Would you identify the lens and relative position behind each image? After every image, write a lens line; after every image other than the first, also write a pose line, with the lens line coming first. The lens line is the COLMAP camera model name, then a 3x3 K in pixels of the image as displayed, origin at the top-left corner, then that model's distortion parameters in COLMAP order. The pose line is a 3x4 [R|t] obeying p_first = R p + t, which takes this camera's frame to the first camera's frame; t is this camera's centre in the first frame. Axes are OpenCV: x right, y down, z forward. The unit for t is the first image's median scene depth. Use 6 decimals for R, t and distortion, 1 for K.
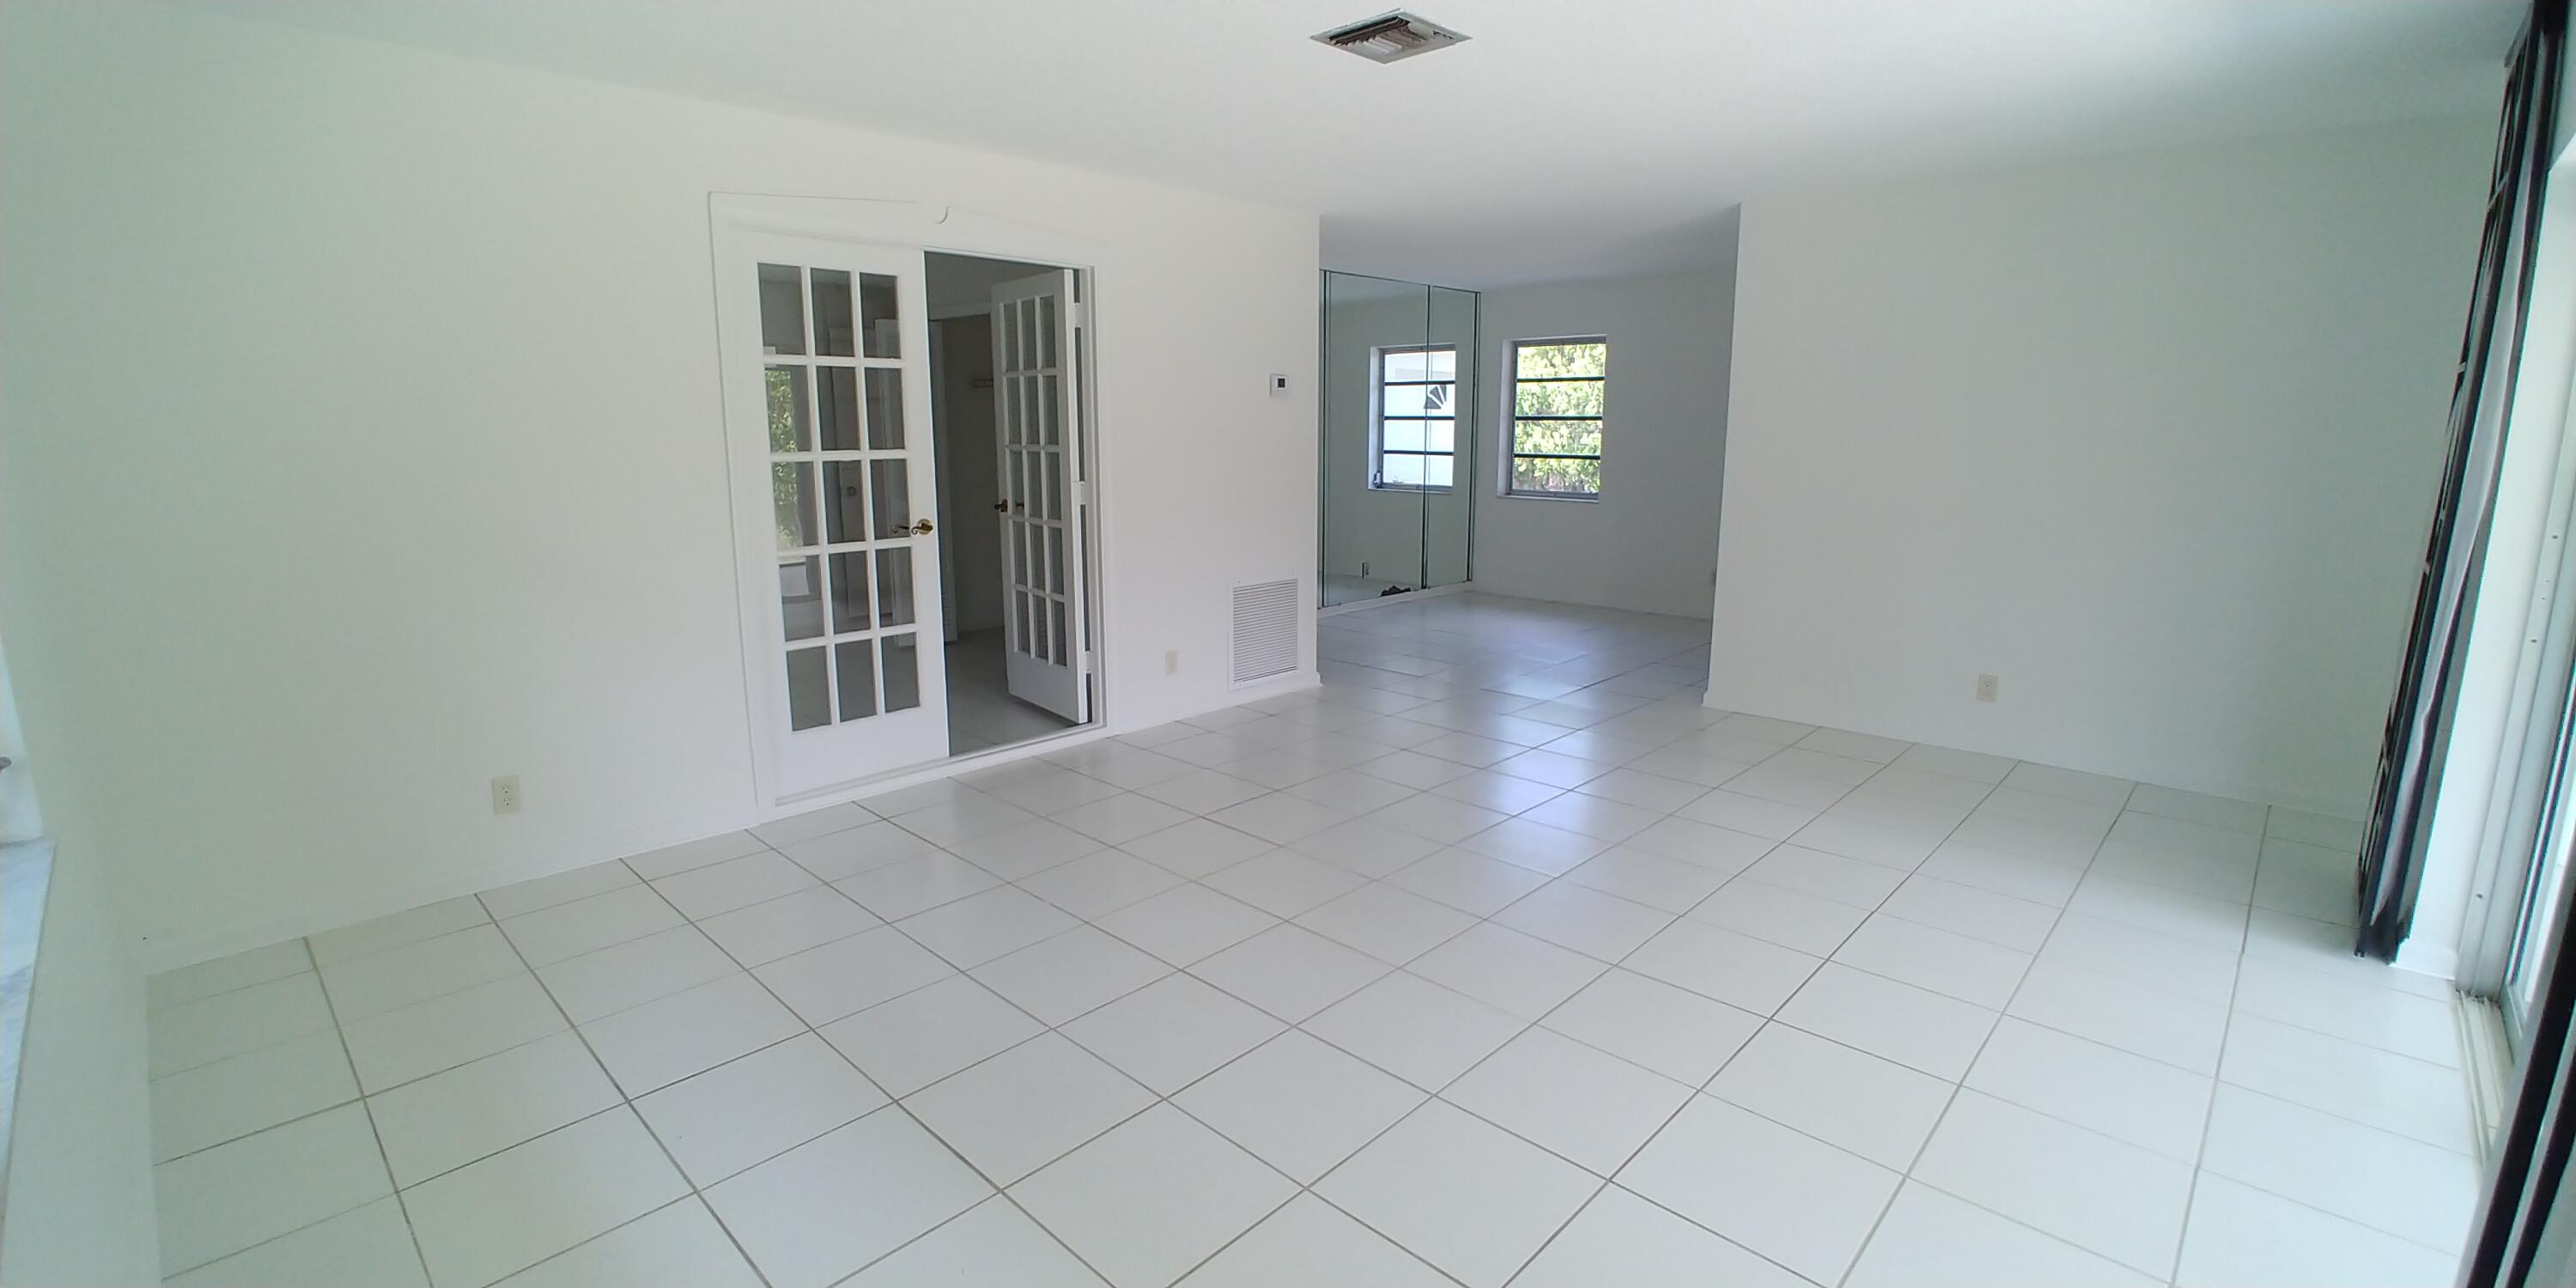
lens RADIAL K [[1130.2, 0, 1265.8], [0, 1130.2, 646.9], [0, 0, 1]] dist [-0.030811, -0.000042]
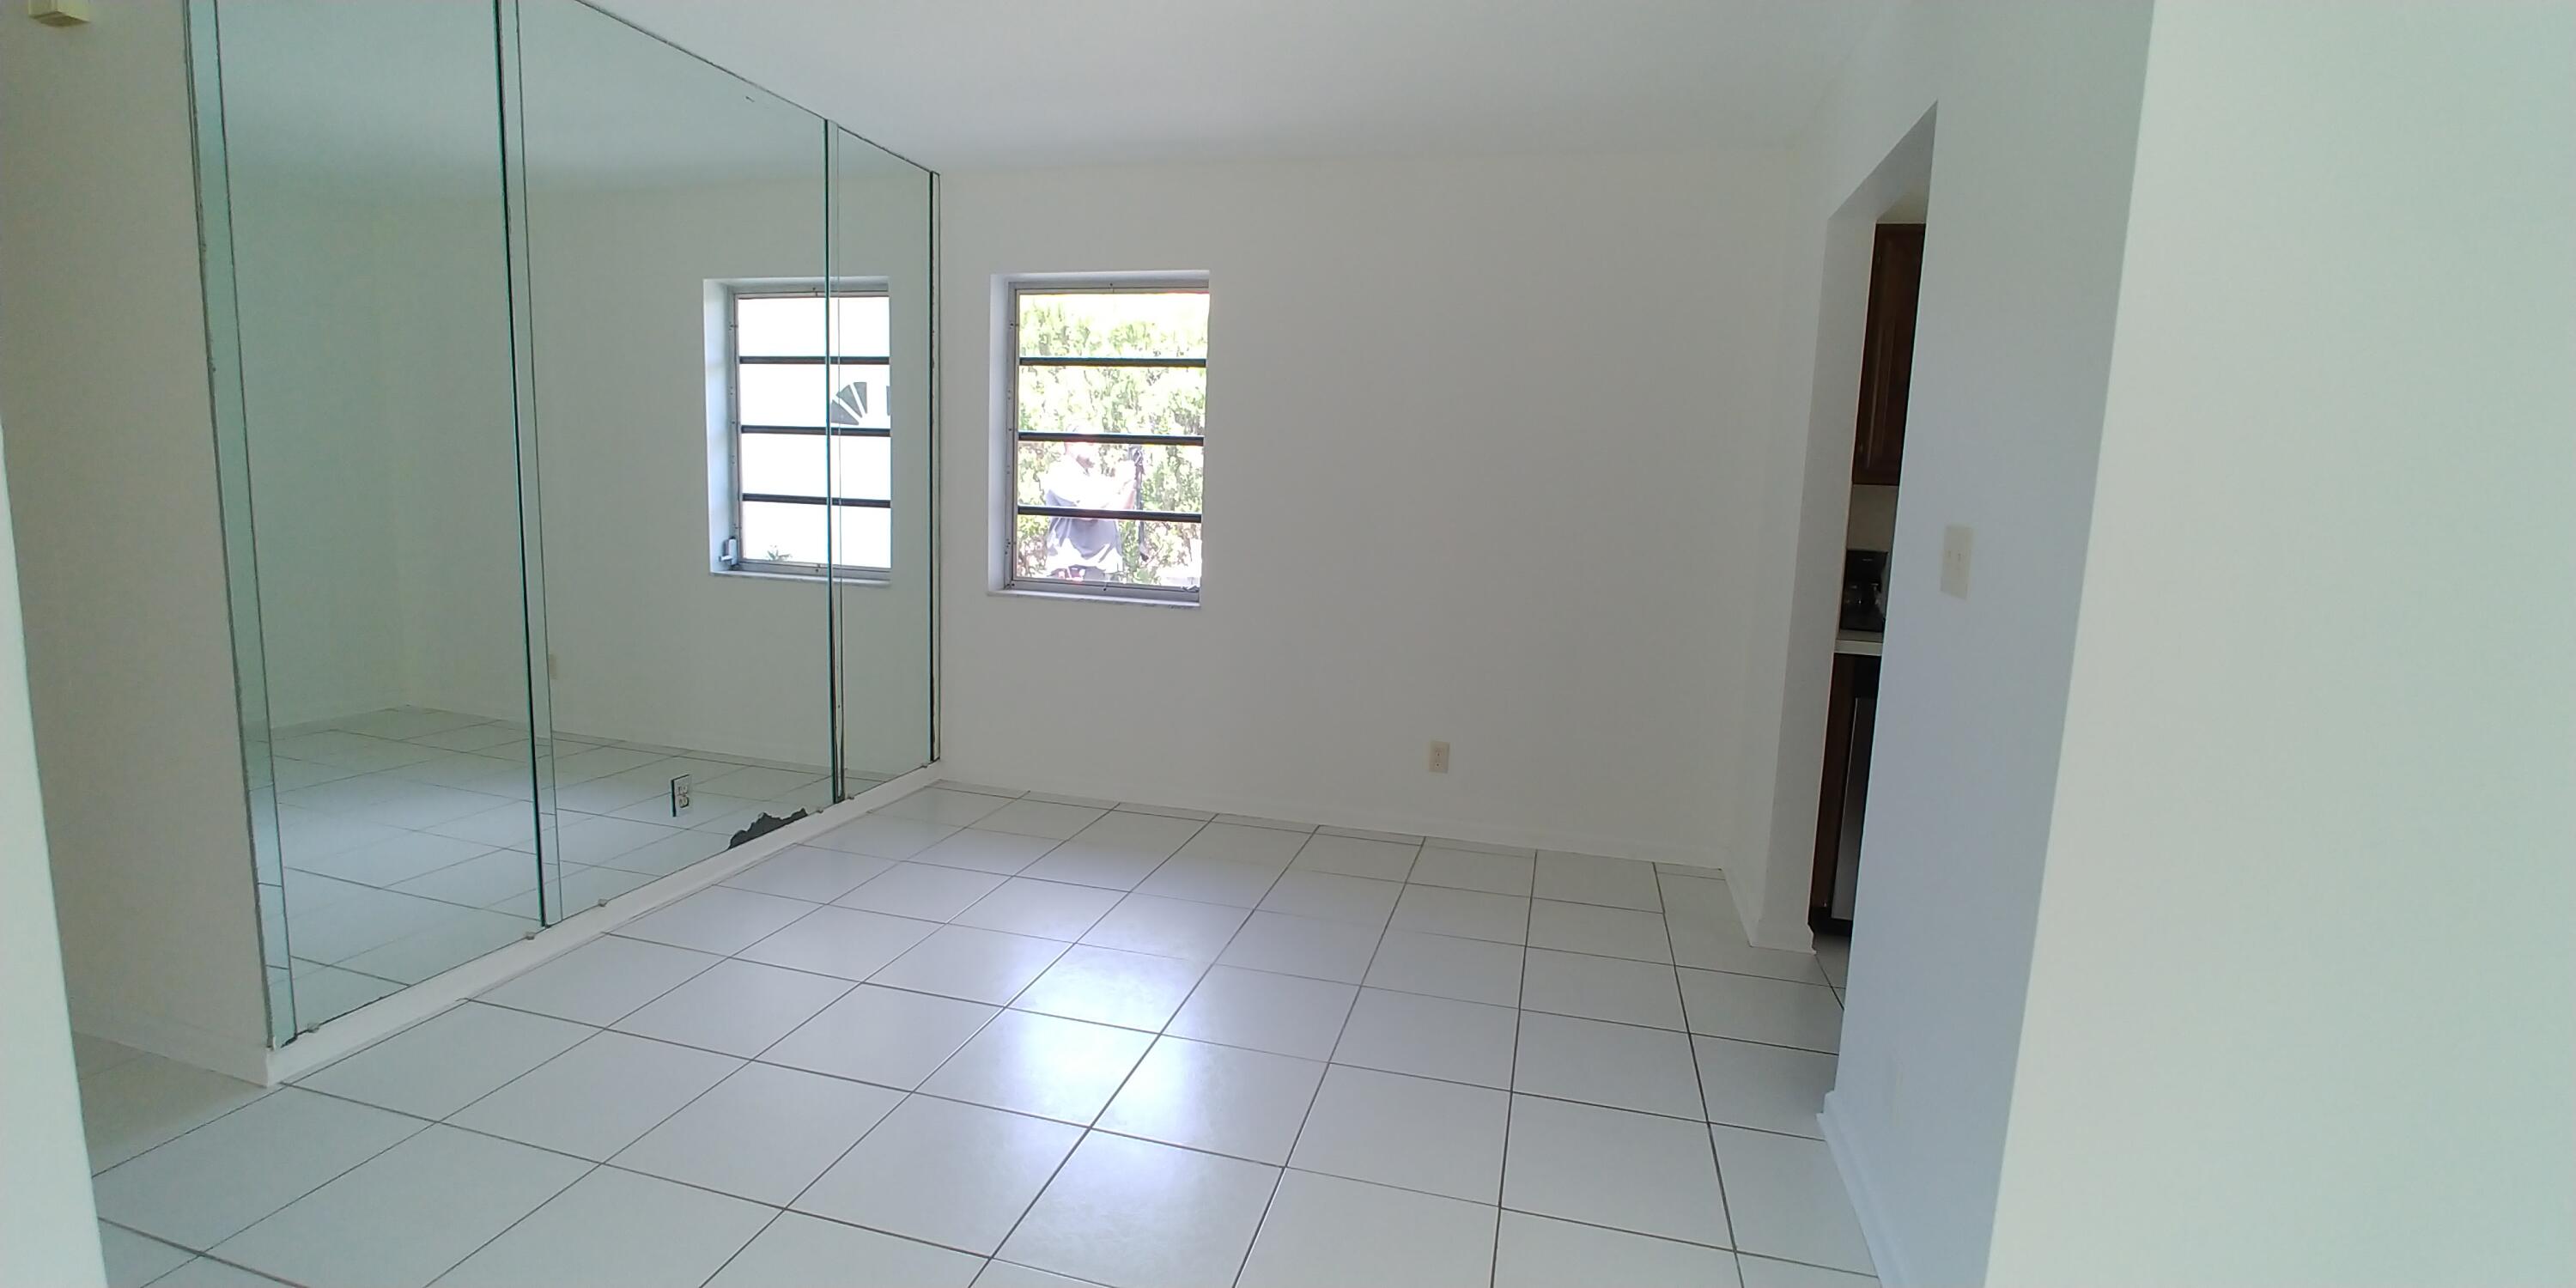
lens RADIAL K [[1130.2, 0, 1265.8], [0, 1130.2, 646.9], [0, 0, 1]] dist [-0.030811, -0.000042]
pose [[0.872755, -0.027299, 0.487394, 0.067883], [0.052953, 0.997838, -0.038933, -0.080995], [-0.485278, 0.059788, 0.872313, 0.493346]]
